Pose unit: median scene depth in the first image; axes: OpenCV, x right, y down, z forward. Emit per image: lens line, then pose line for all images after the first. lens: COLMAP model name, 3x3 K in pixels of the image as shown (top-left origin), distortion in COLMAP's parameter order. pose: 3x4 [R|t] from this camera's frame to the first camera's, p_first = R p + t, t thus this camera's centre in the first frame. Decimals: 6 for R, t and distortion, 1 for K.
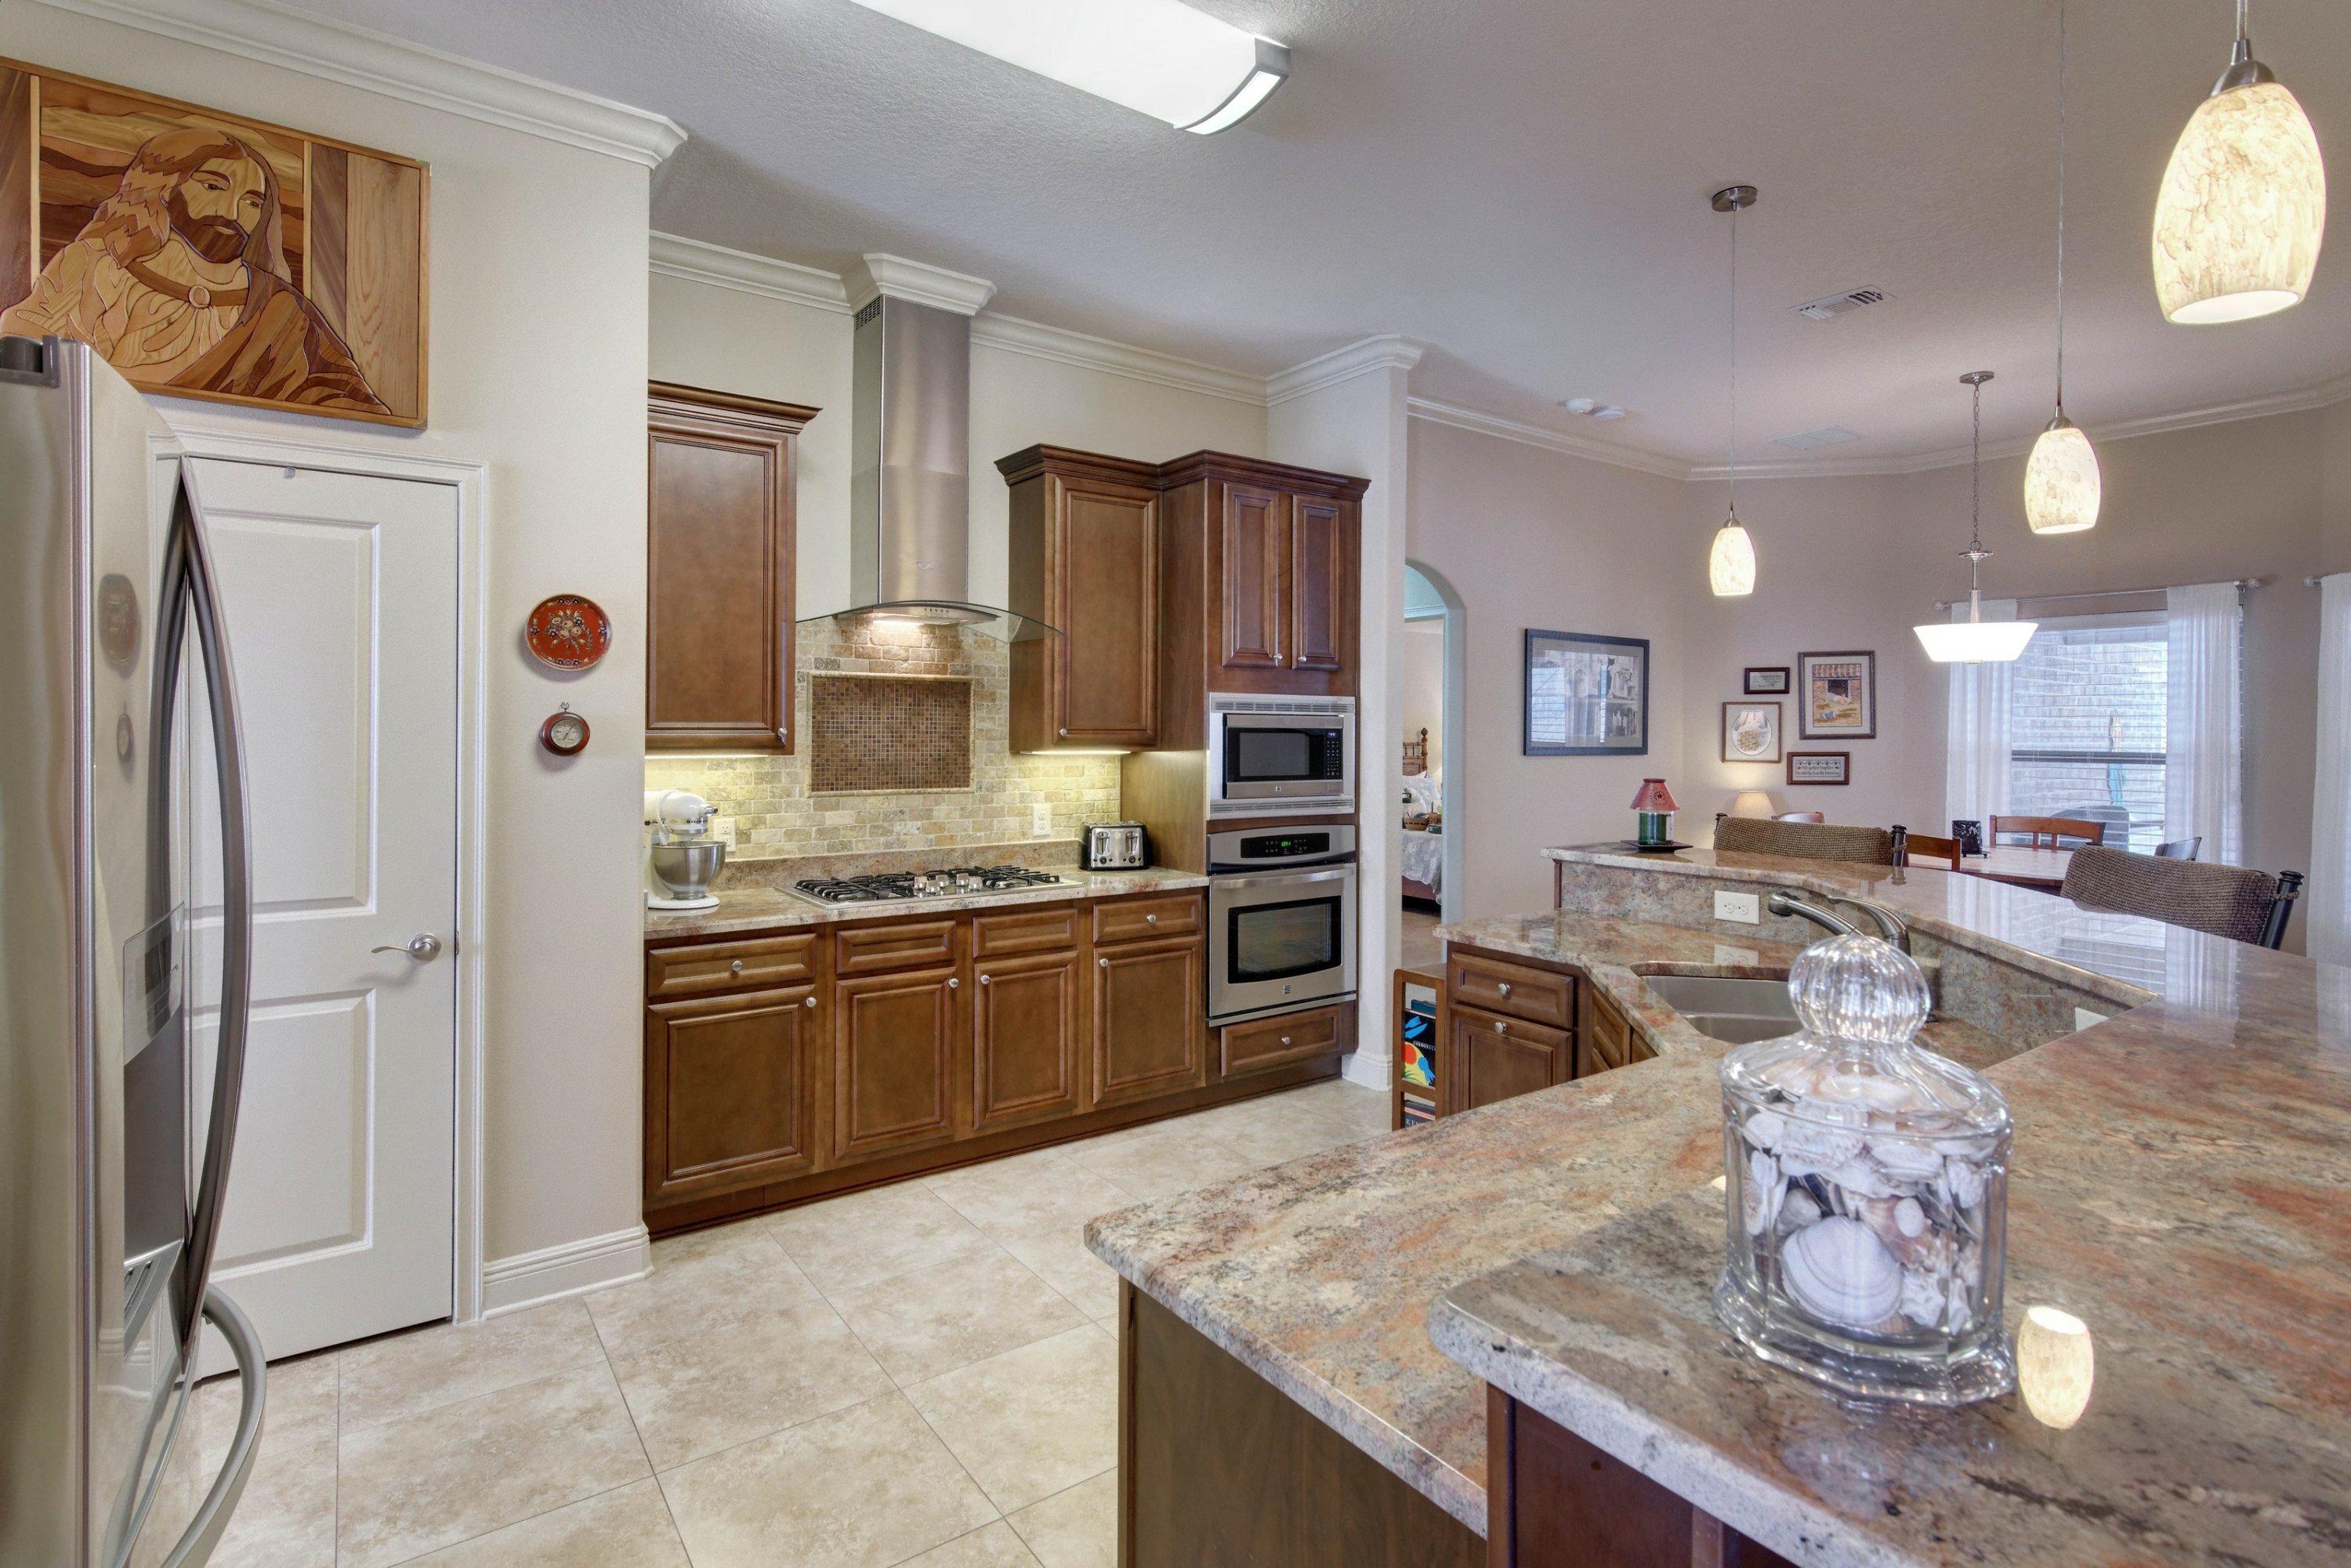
lens RADIAL K [[1151.9, 0, 1169.9], [0, 1151.9, 732.1], [0, 0, 1]] dist [0.005984, -0.000033]
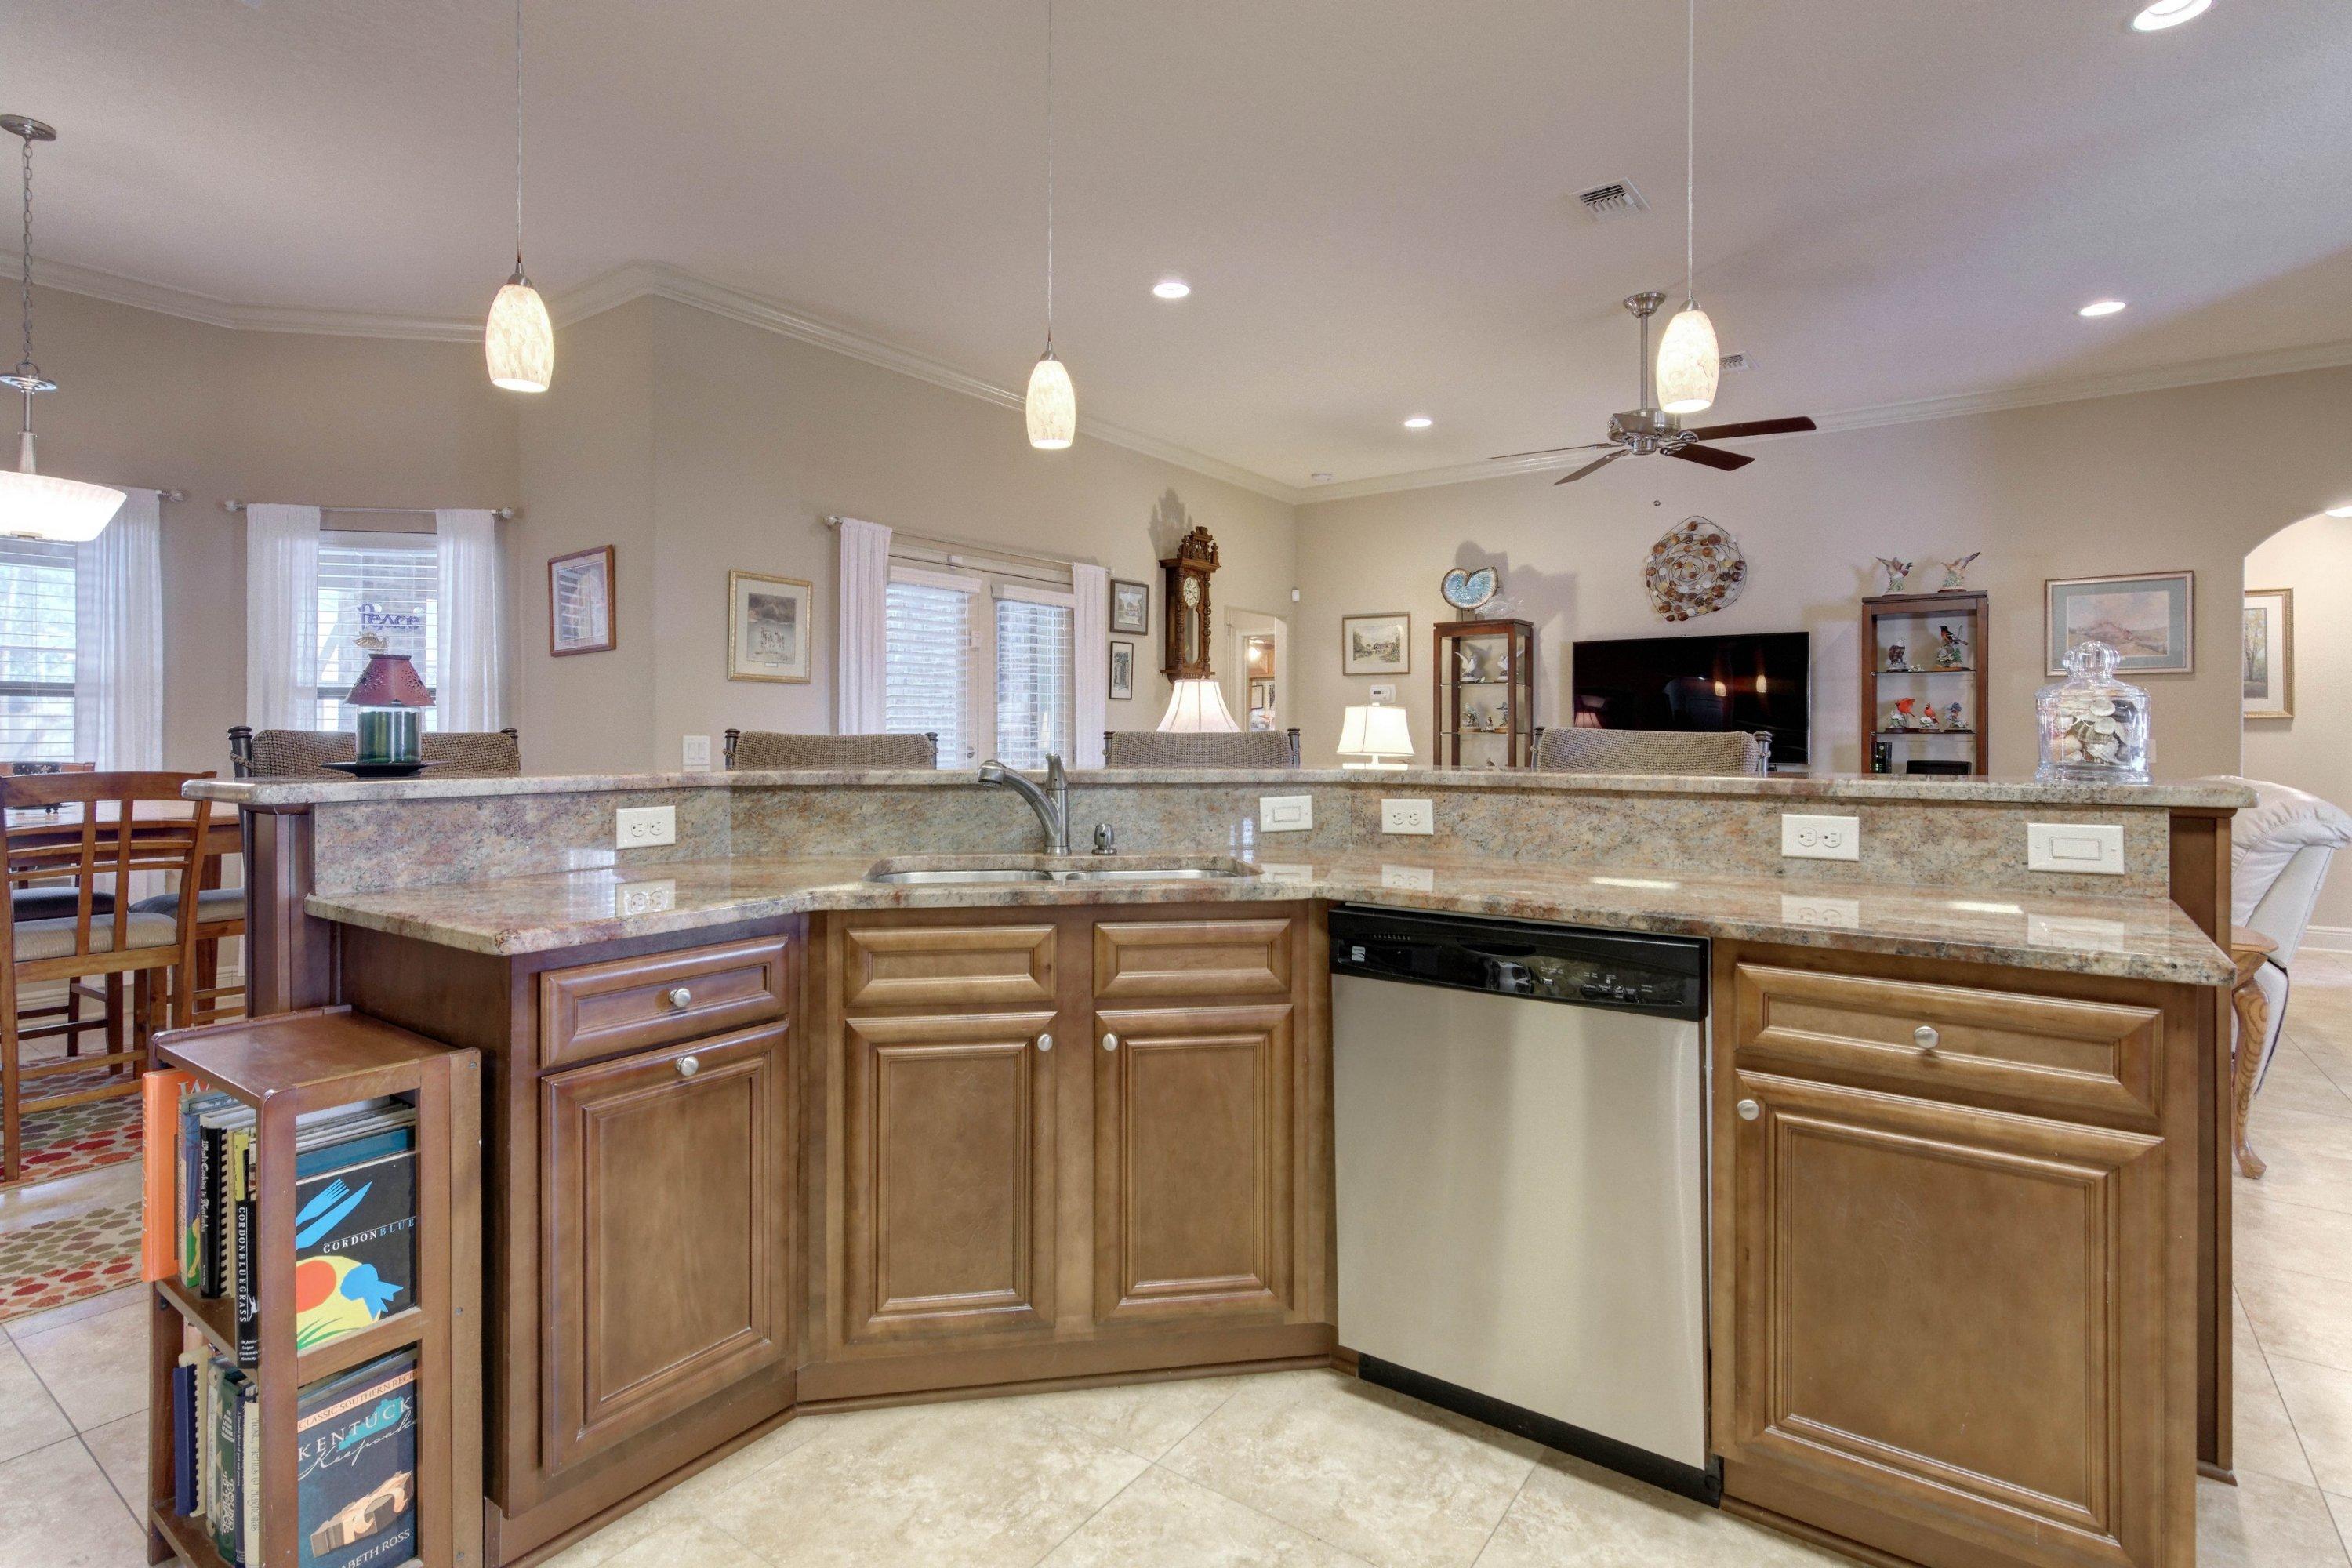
lens RADIAL K [[1152.4, 0, 1170.4], [0, 1152.4, 732.1], [0, 0, 1]] dist [0.005984, -0.000033]
pose [[-0.318740, -0.007795, 0.947810, -0.174371], [0.002398, 0.999956, 0.009030, 0.049055], [-0.947839, 0.005151, -0.318707, 0.522524]]
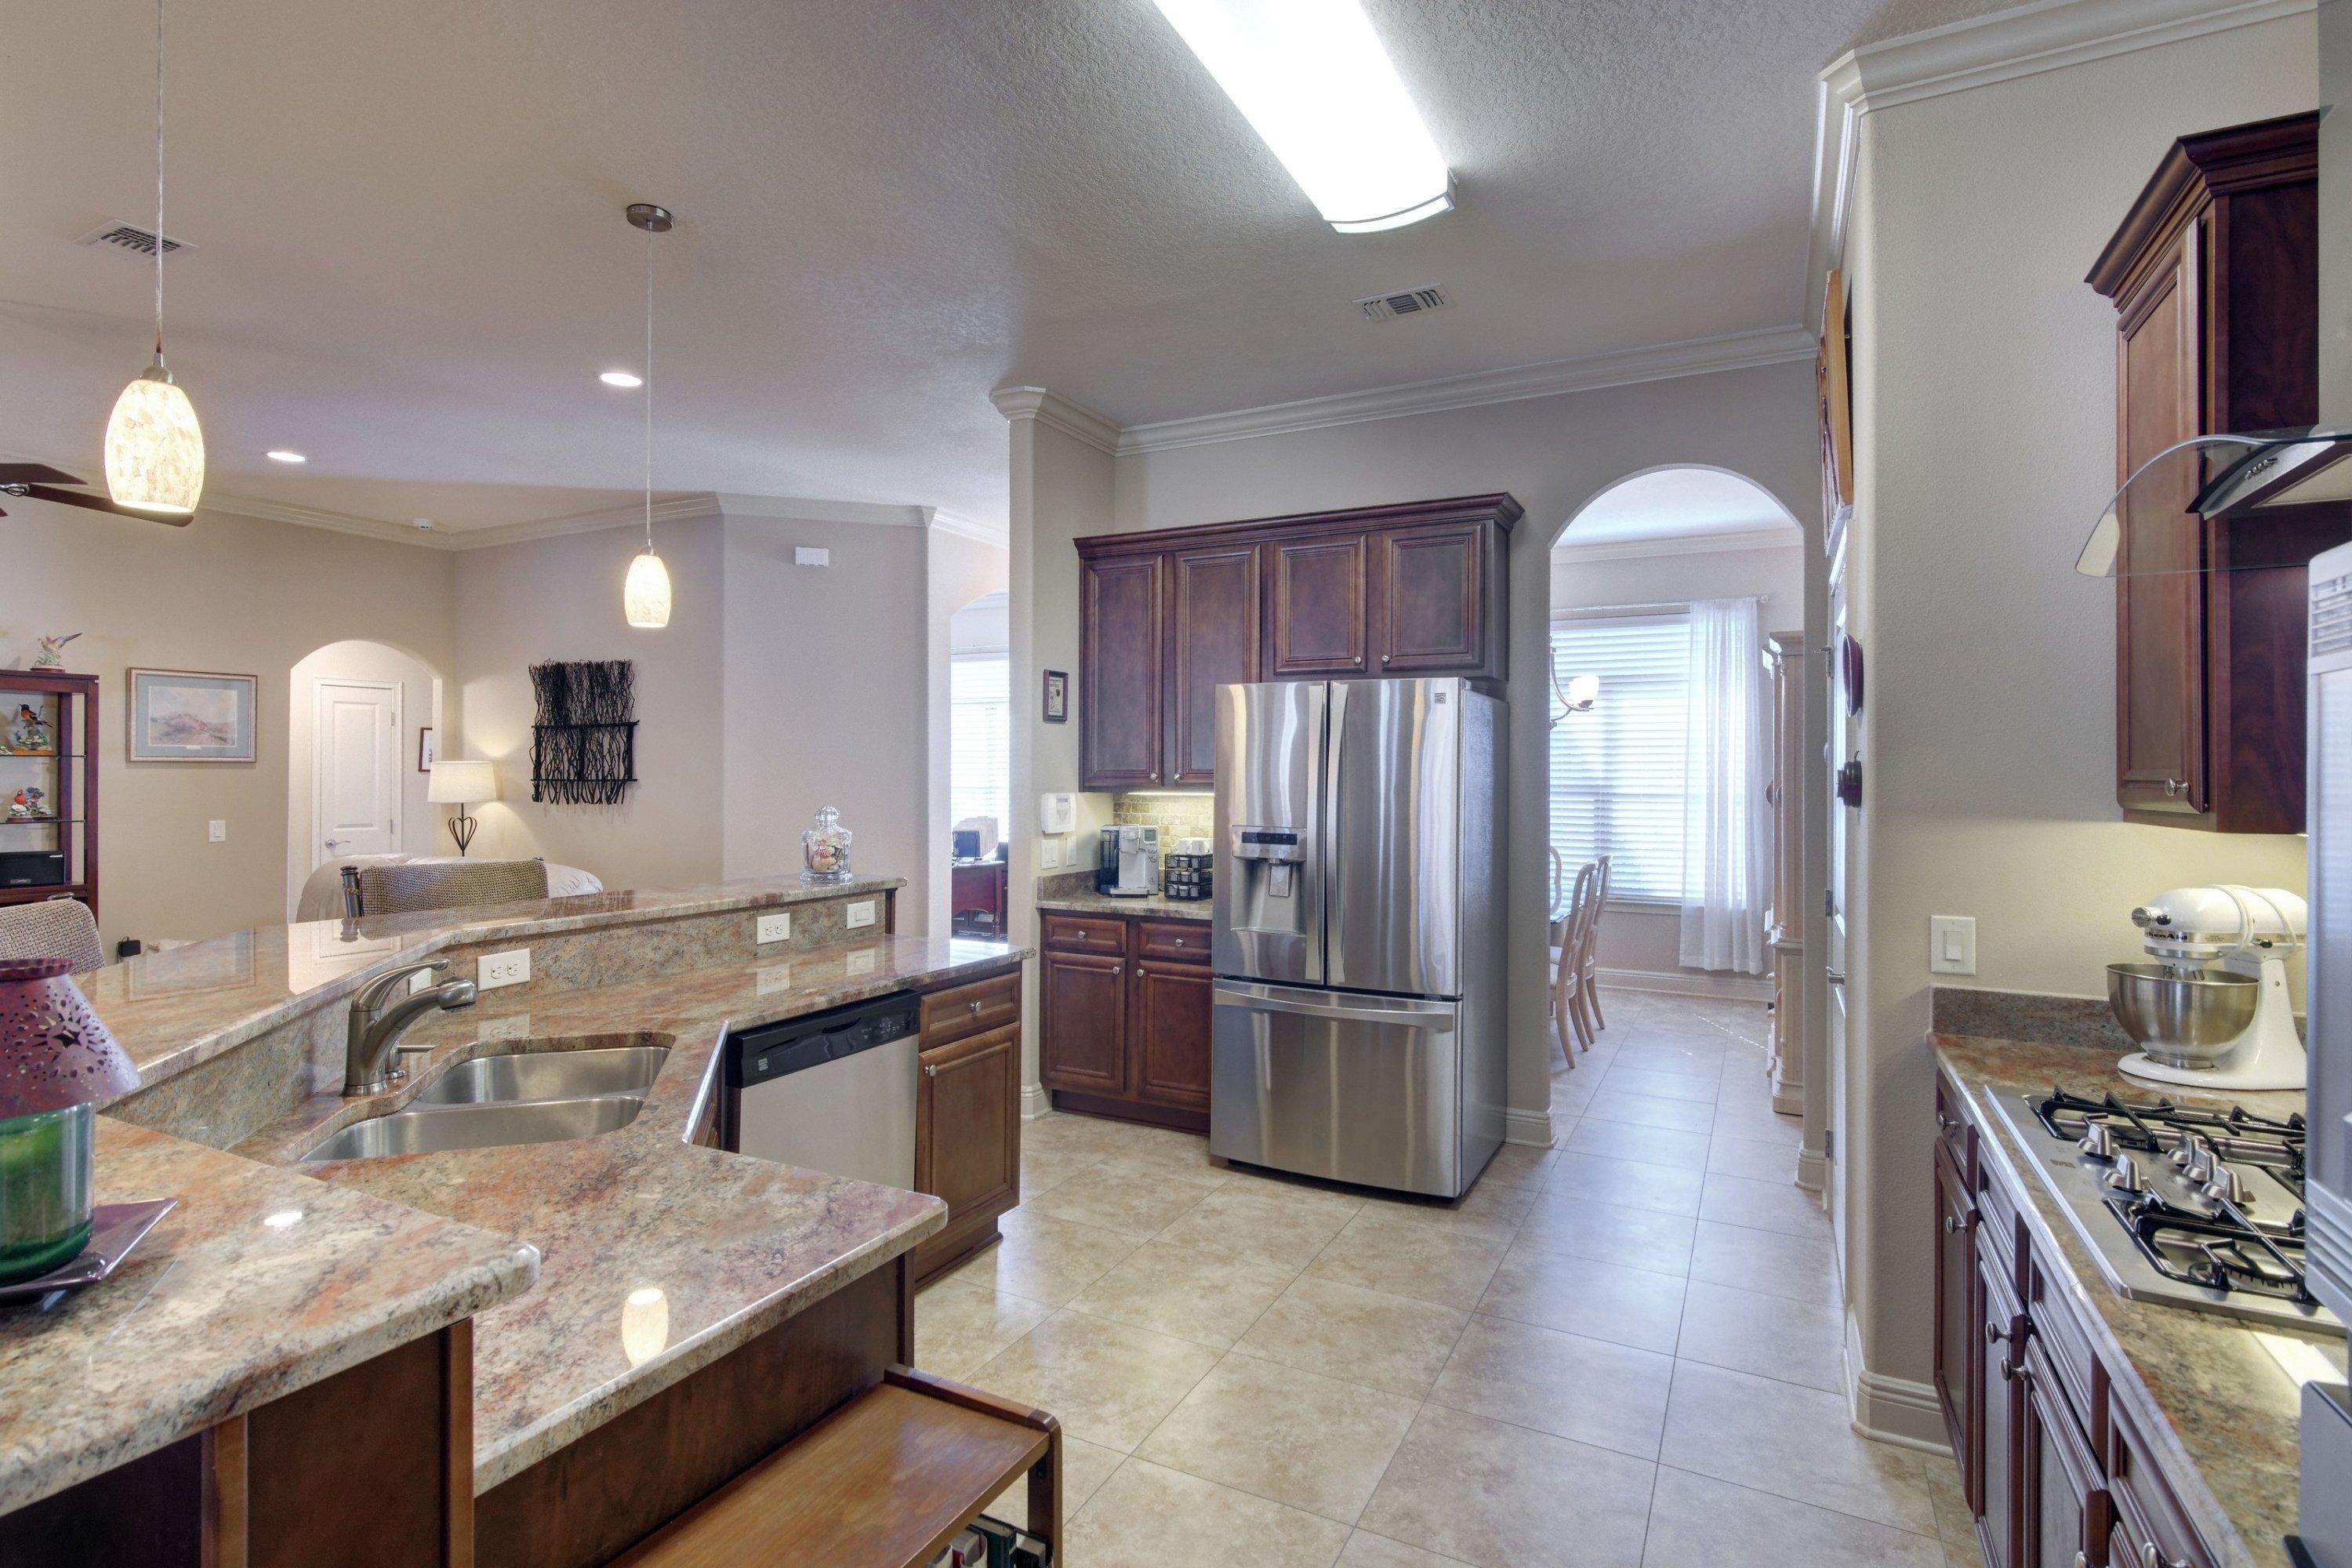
lens RADIAL K [[1180.4, 0, 1173.9], [0, 1180.4, 763.2], [0, 0, 1]] dist [0.002017, 0.000135]
pose [[-0.897798, -0.011605, -0.440255, 0.207087], [-0.011836, 0.999927, -0.002222, -0.001109], [0.440249, 0.003216, -0.897870, 0.852521]]
